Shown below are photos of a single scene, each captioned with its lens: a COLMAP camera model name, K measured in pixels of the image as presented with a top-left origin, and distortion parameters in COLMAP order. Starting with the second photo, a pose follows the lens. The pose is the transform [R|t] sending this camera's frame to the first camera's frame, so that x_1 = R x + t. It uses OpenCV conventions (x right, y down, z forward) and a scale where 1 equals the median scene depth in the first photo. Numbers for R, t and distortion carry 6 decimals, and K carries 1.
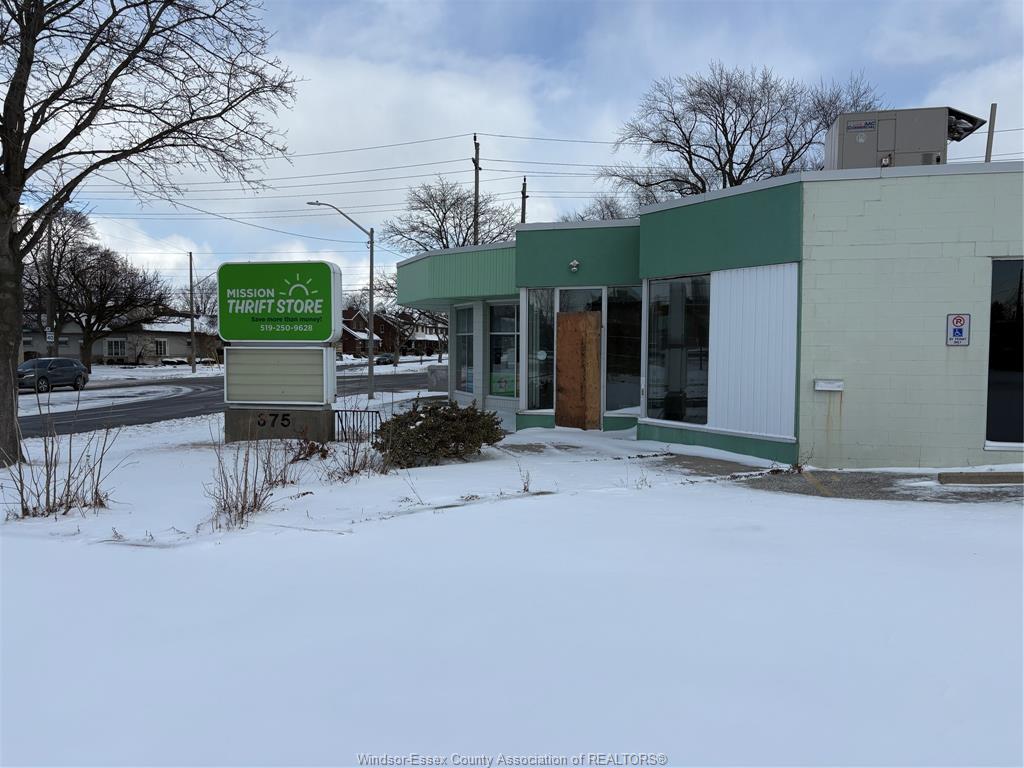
lens RADIAL K [[752.9, 0, 512.0], [0, 752.9, 384.0], [0, 0, 1]] dist [0.032468, -0.001175]
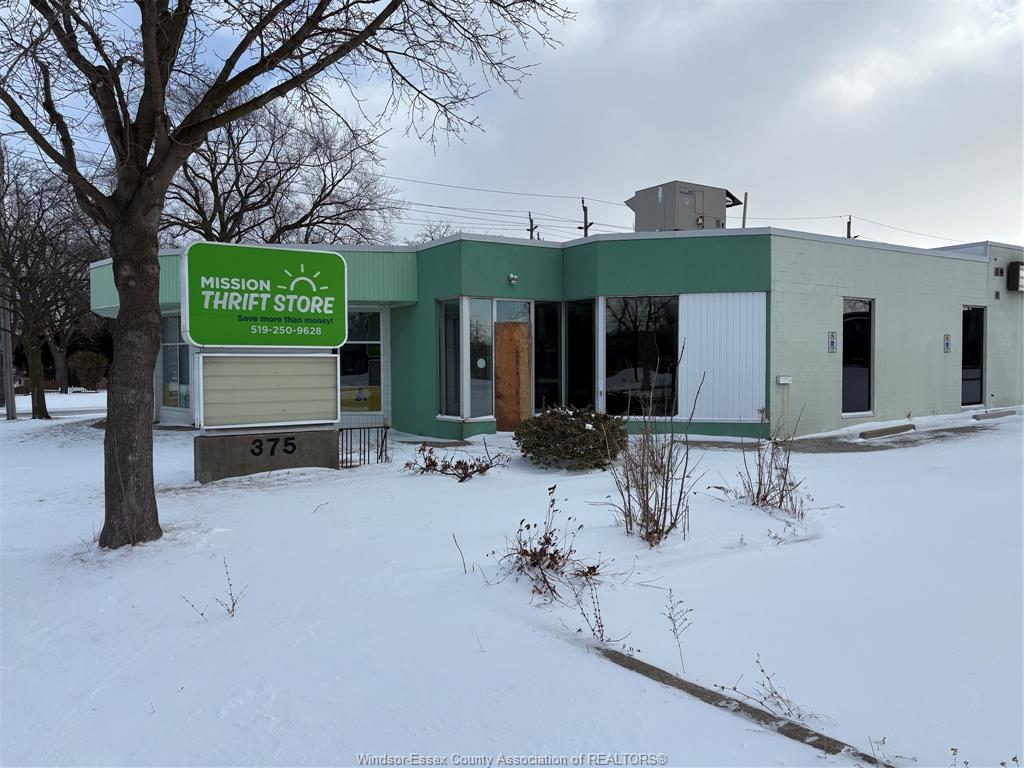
lens RADIAL K [[760.0, 0, 515.3], [0, 760.0, 393.6], [0, 0, 1]] dist [0.024479, -0.003612]
pose [[0.708168, -0.034049, 0.705222, -0.698538], [0.040806, 0.999141, 0.007263, -0.002930], [-0.704863, 0.023634, 0.708949, 0.255204]]
